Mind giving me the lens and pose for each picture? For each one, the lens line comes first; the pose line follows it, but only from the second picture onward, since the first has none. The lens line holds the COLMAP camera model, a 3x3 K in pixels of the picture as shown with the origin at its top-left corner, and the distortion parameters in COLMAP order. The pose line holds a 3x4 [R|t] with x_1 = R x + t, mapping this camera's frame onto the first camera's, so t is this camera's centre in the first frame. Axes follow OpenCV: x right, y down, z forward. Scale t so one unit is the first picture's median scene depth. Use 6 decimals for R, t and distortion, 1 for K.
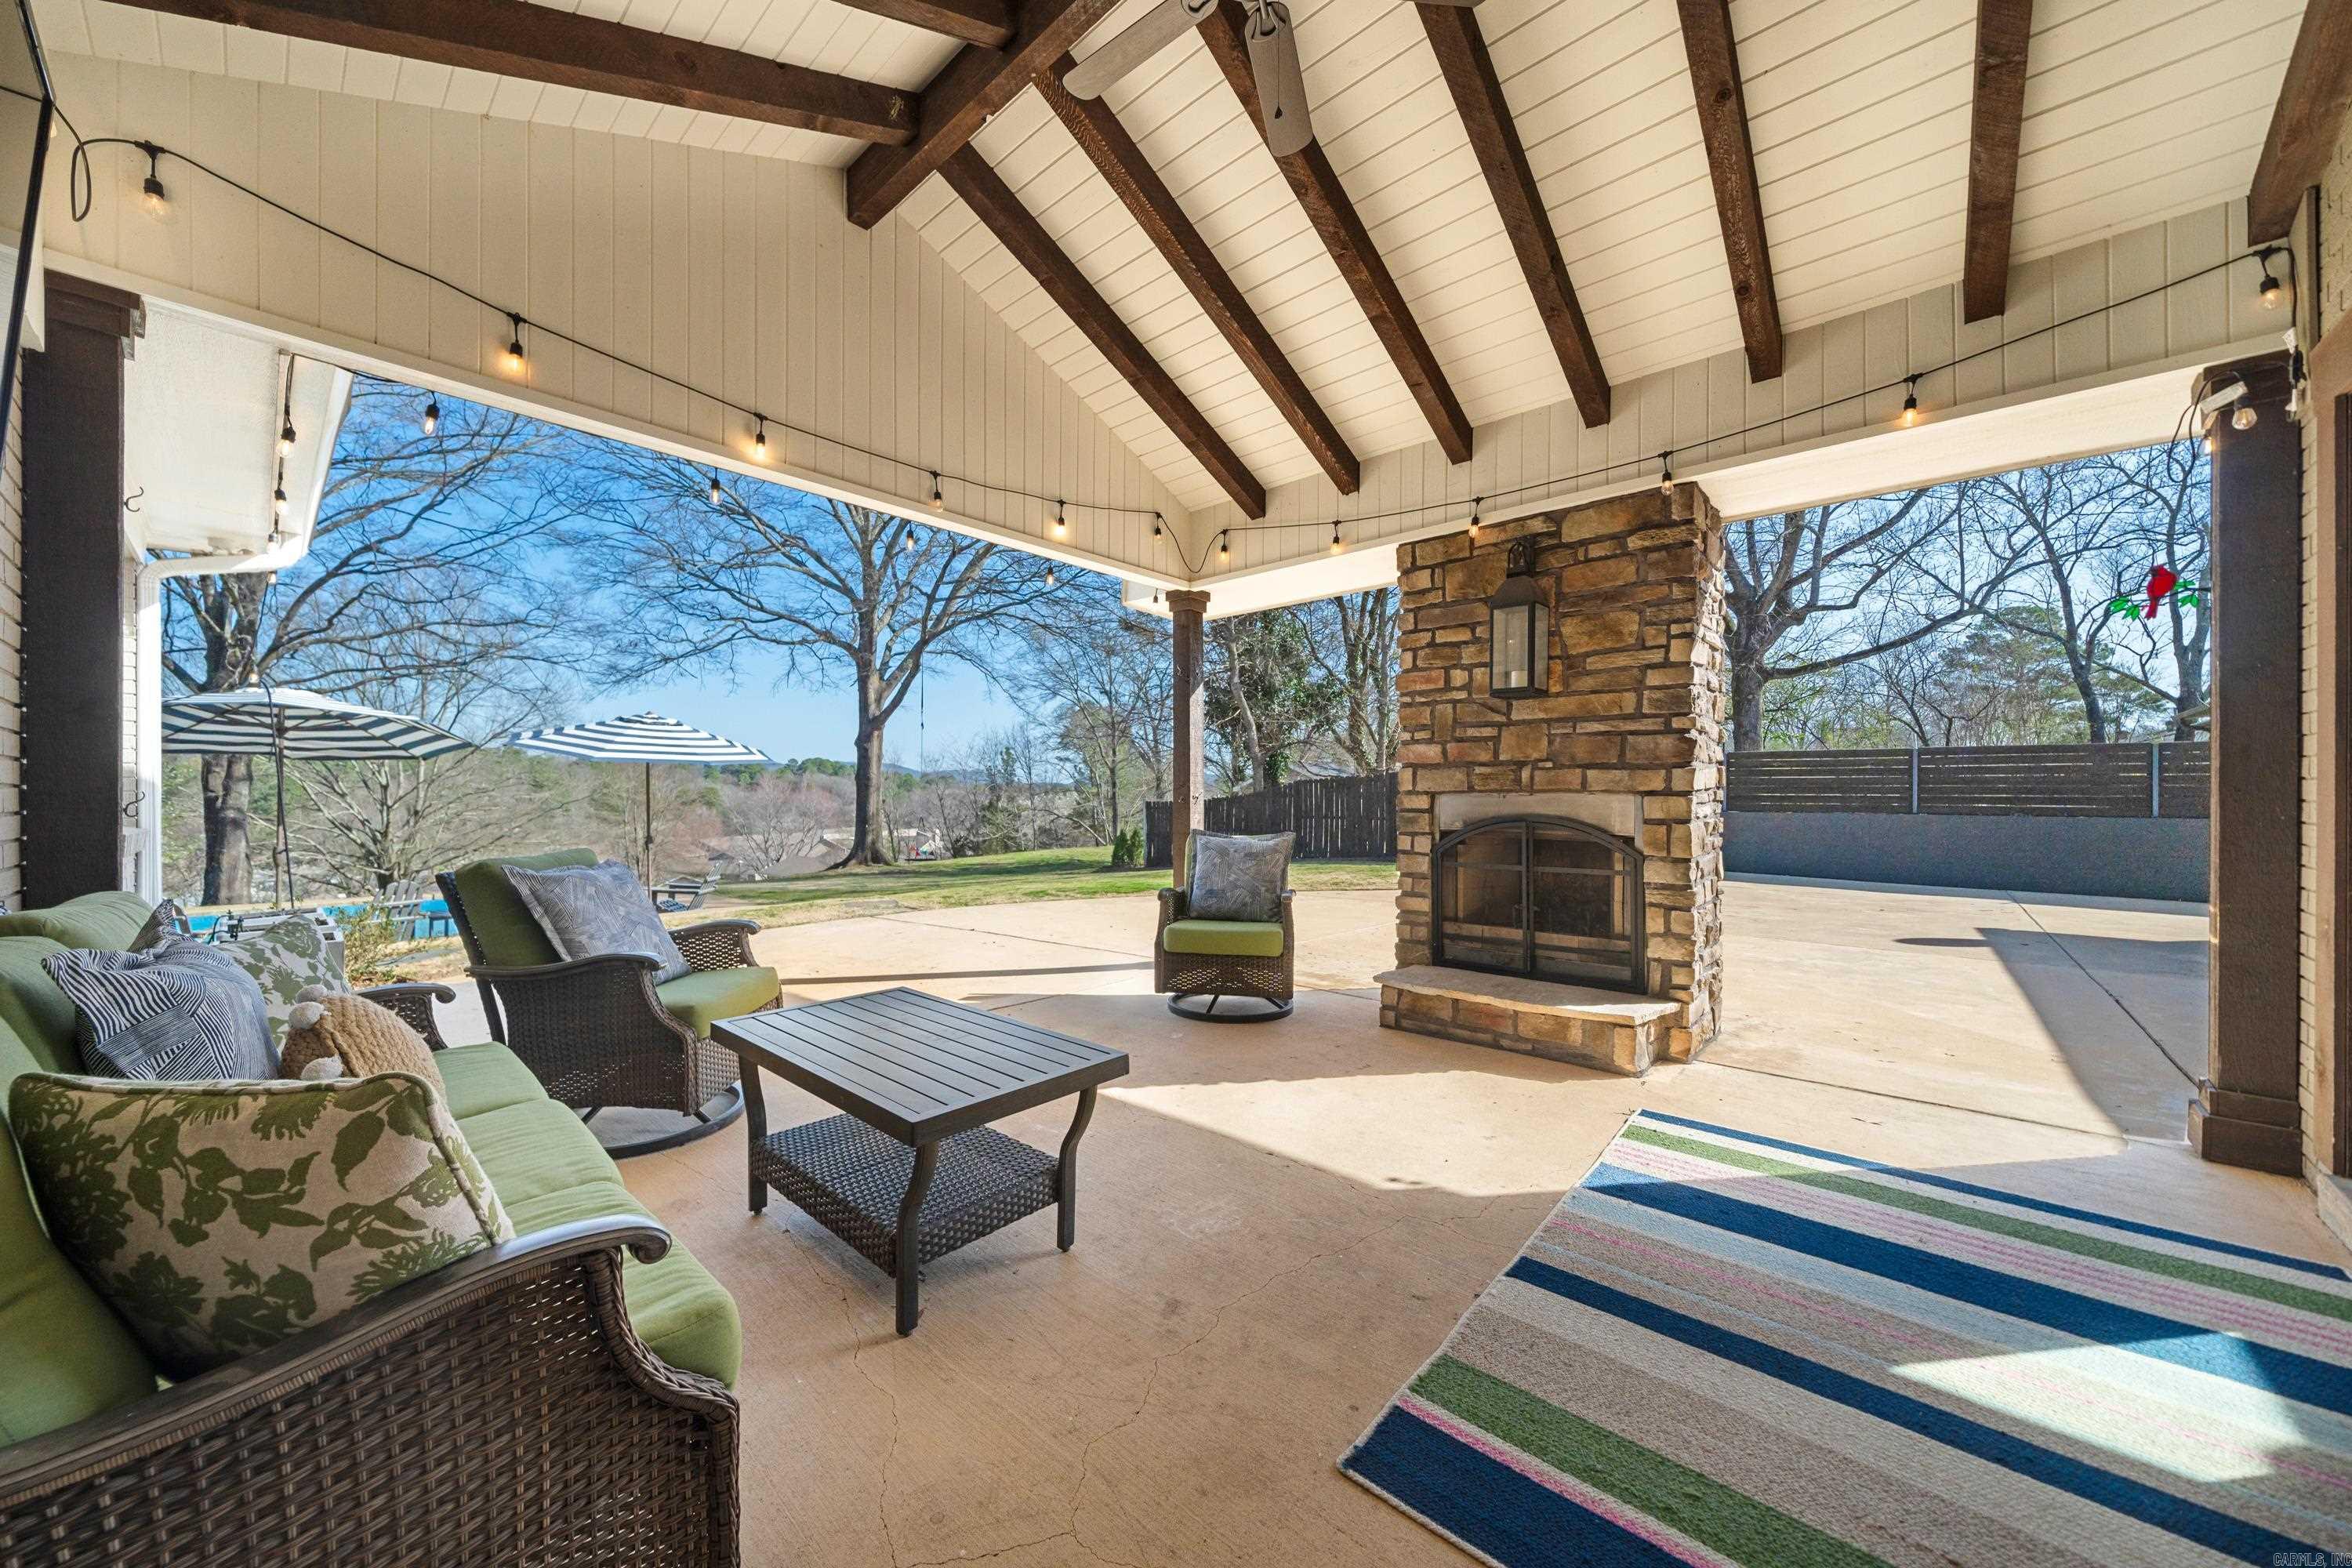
lens RADIAL K [[890.3, 0, 1172.9], [0, 890.3, 802.0], [0, 0, 1]] dist [-0.001252, -0.000077]
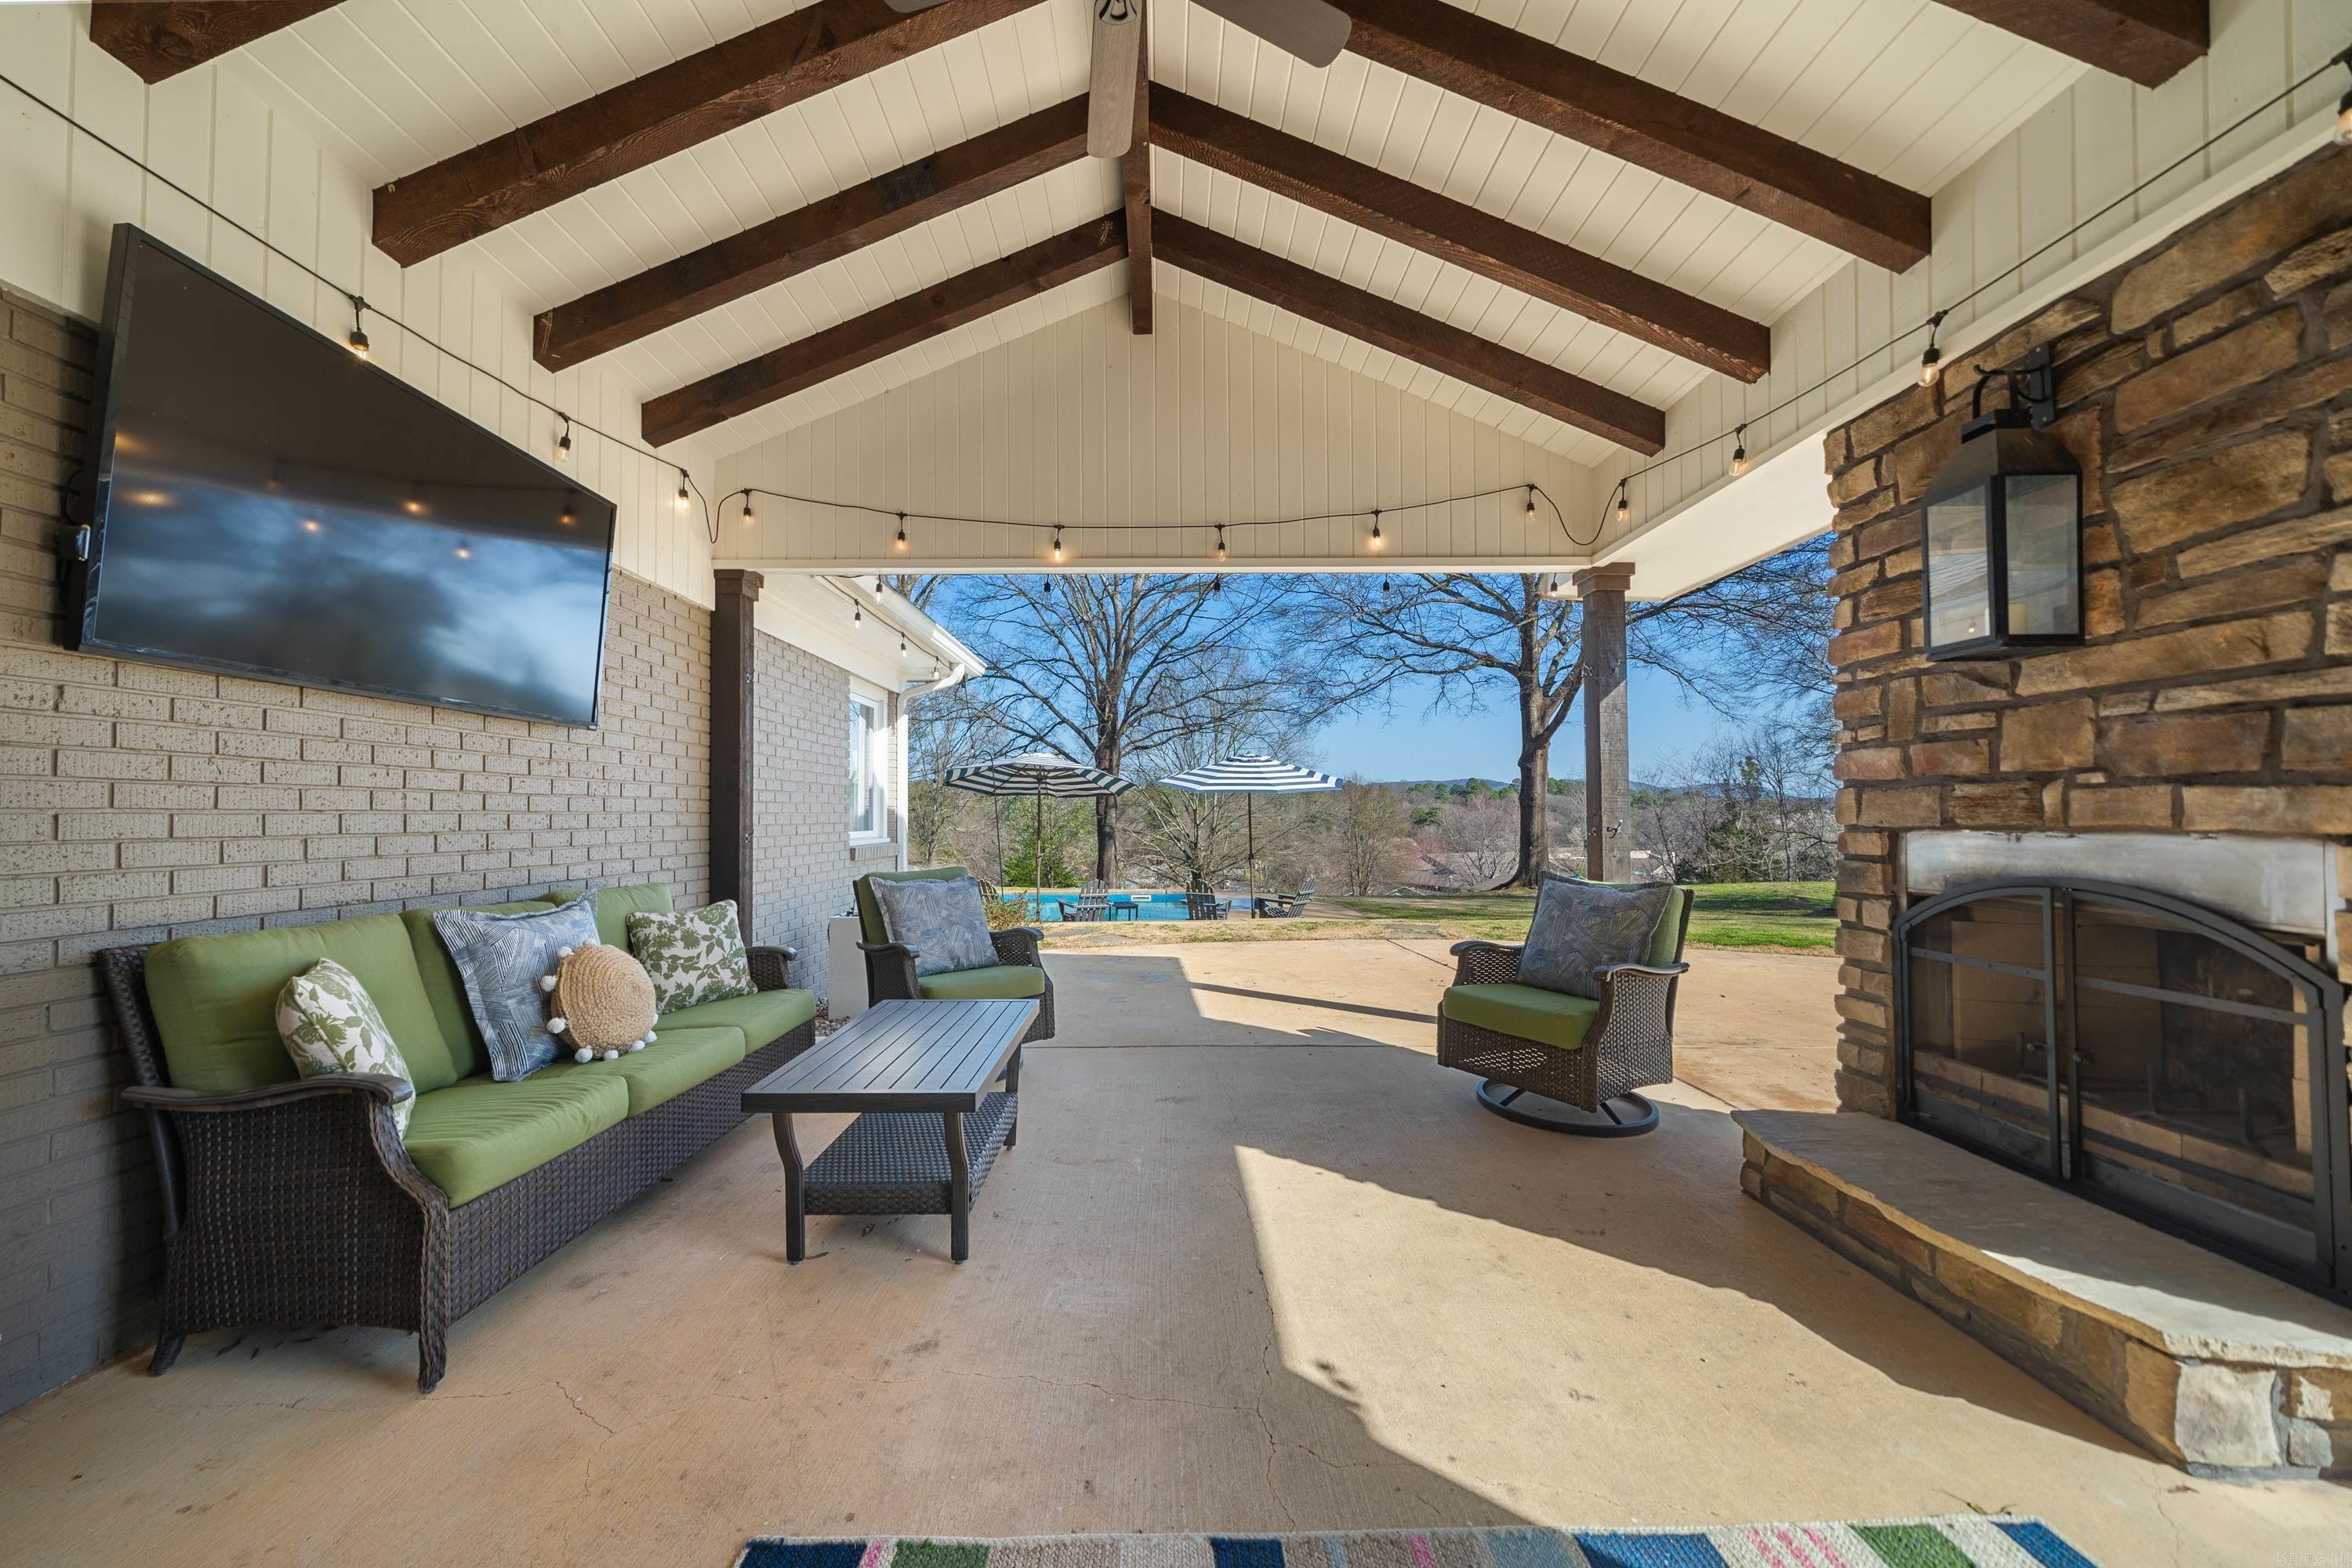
lens RADIAL K [[845.8, 0, 1088.1], [0, 845.8, 801.4], [0, 0, 1]] dist [-0.000587, -0.000139]
pose [[0.639221, -0.017561, -0.768823, 0.410774], [0.000078, 0.999741, -0.022771, -0.017137], [0.769023, 0.014495, 0.639056, 0.241695]]
